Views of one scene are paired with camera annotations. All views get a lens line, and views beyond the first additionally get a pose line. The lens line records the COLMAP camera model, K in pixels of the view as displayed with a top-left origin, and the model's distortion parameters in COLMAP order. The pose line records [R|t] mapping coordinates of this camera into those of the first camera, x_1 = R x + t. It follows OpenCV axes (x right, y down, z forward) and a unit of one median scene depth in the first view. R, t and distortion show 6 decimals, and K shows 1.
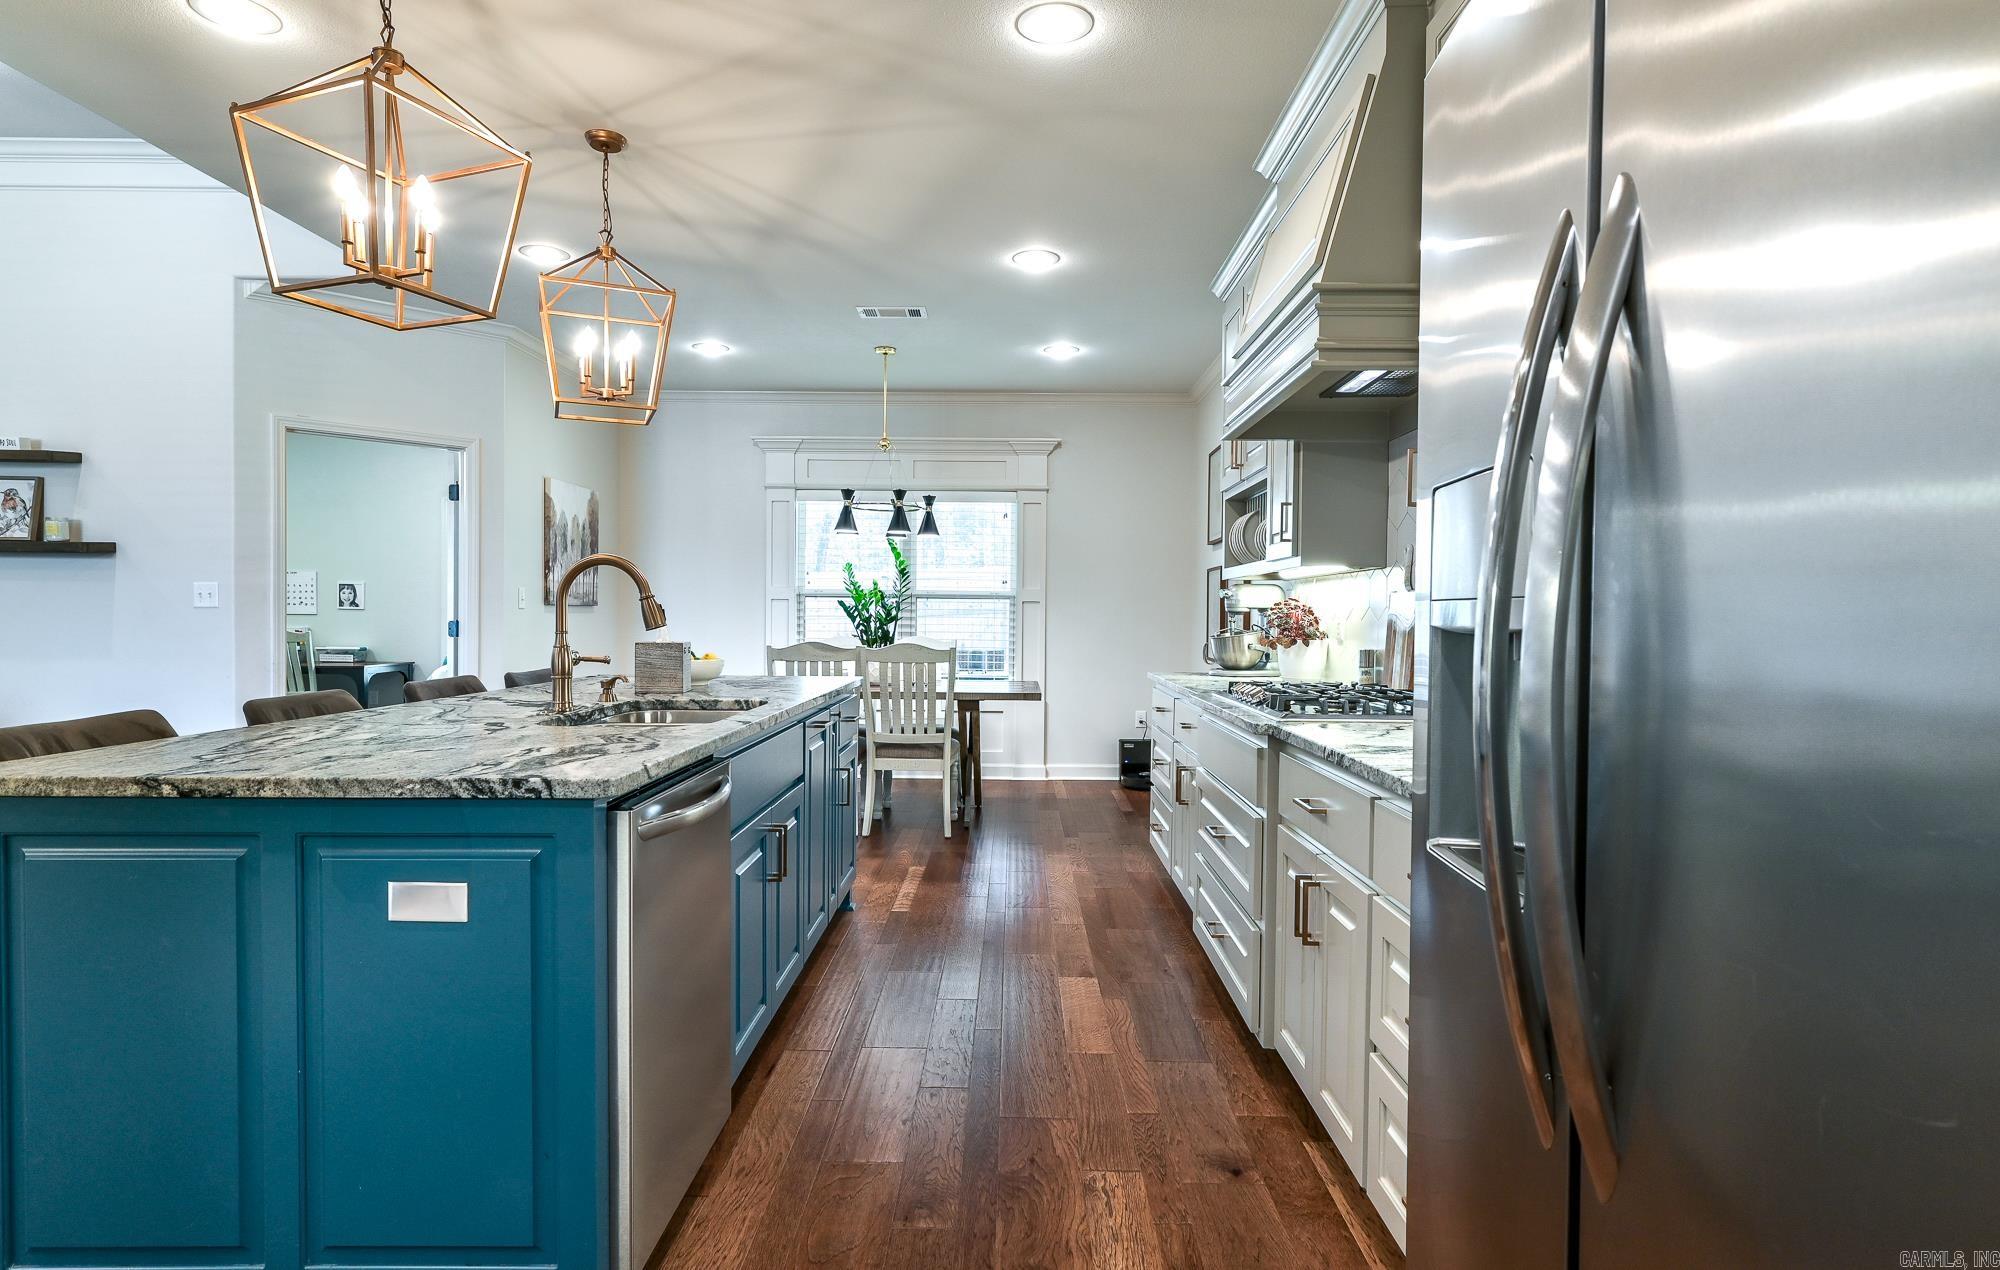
lens RADIAL K [[1075.4, 0, 996.5], [0, 1075.4, 630.2], [0, 0, 1]] dist [-0.004430, -0.000369]
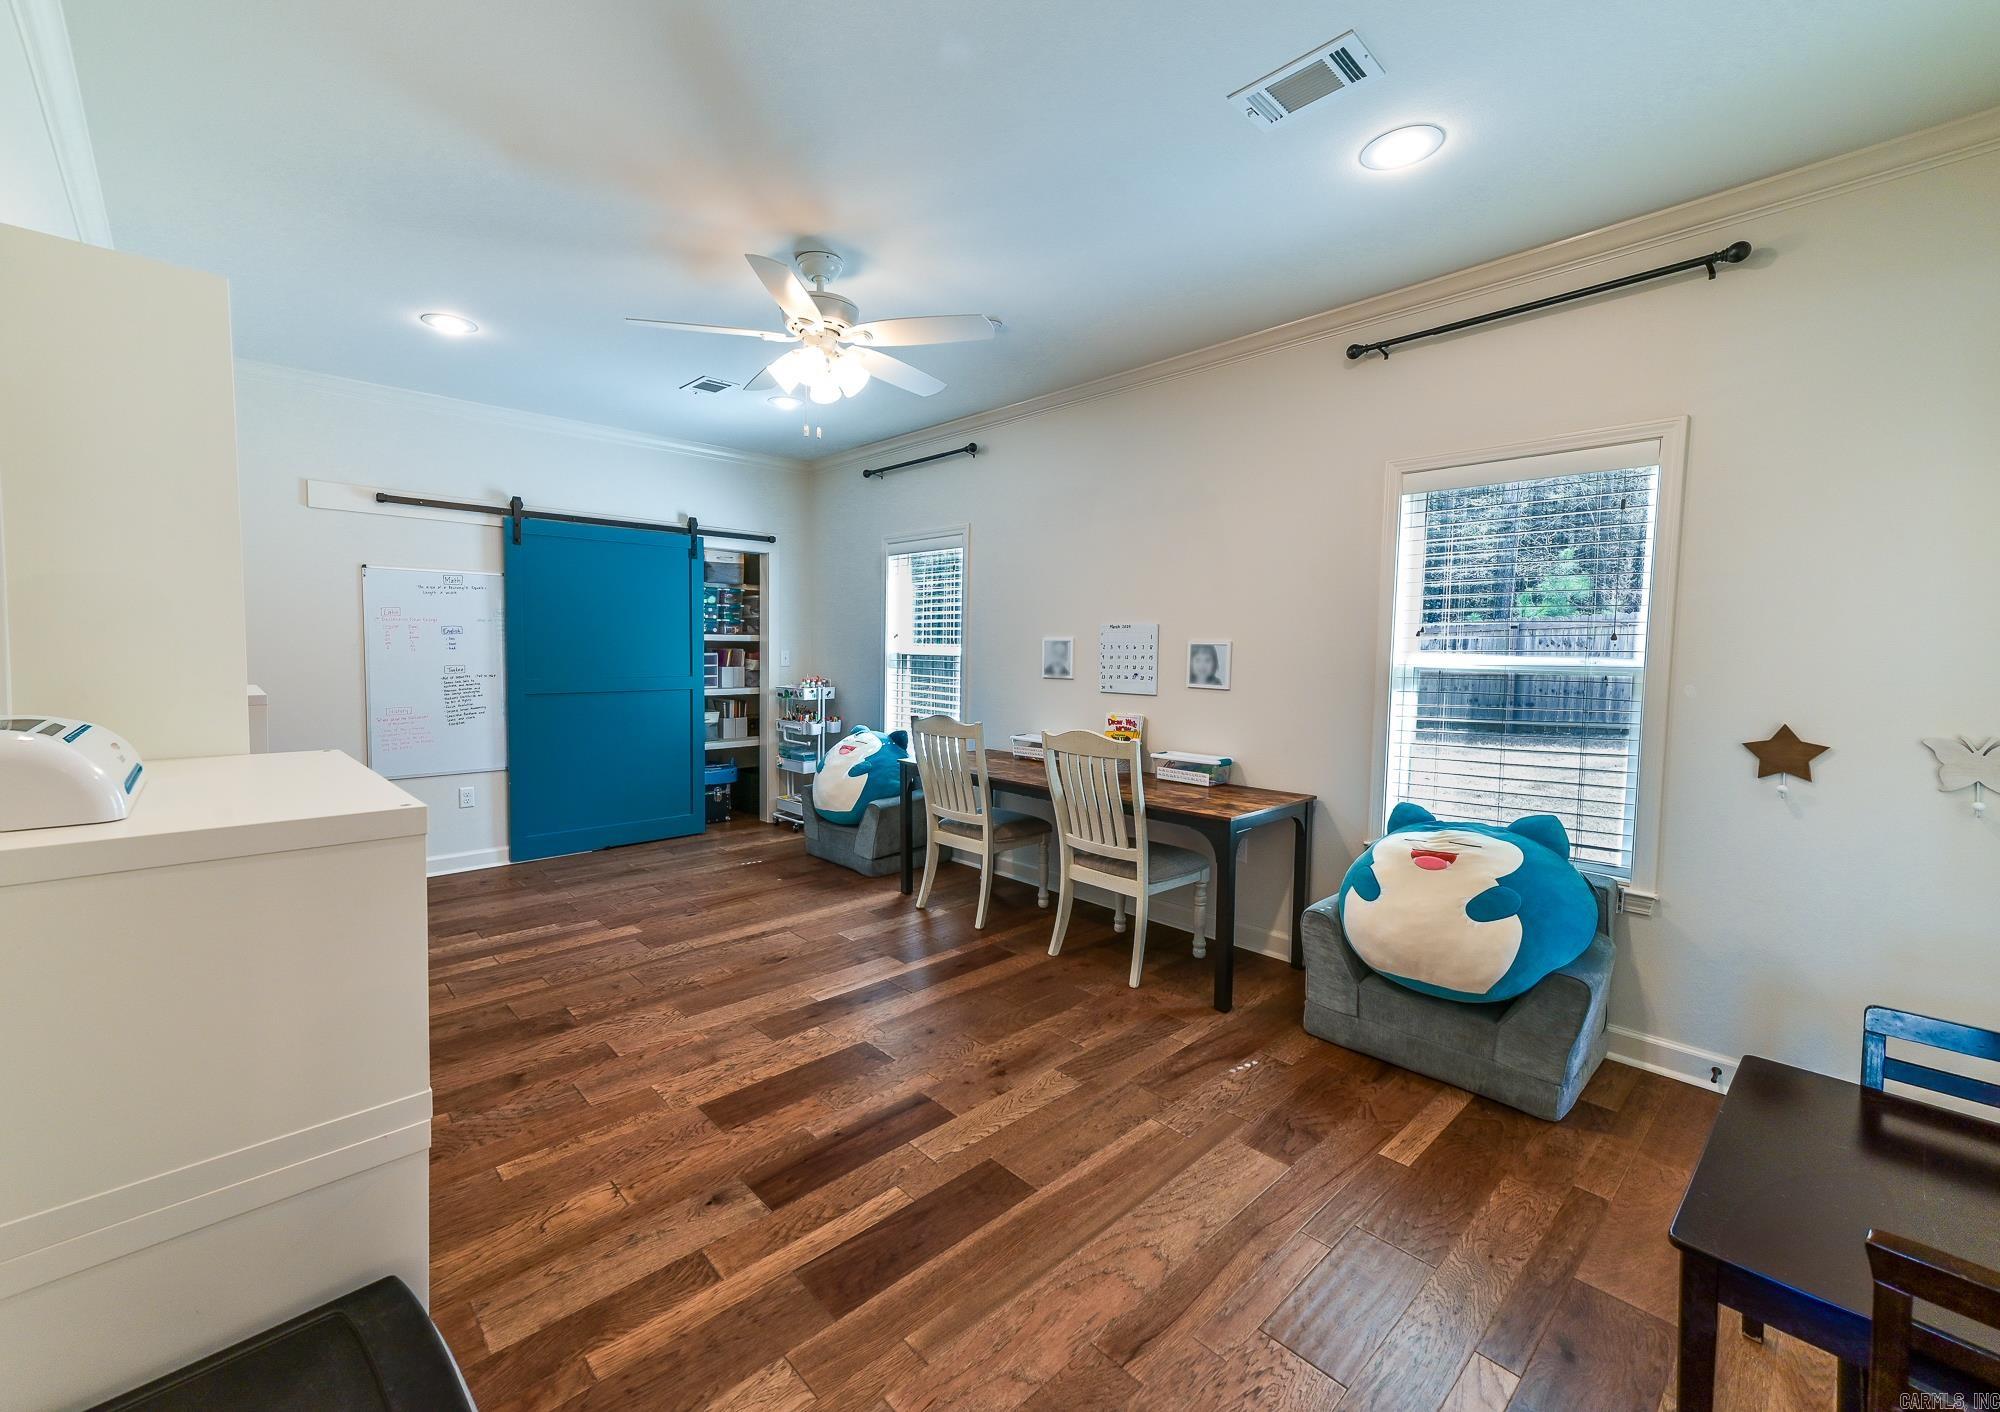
lens RADIAL K [[826.2, 0, 991.3], [0, 826.2, 706.0], [0, 0, 1]] dist [0.000177, 0.000002]
pose [[0.713550, 0.052599, -0.698627, -0.380140], [-0.040764, 0.998605, 0.033550, -0.020769], [0.699418, 0.004539, 0.714699, 0.611458]]
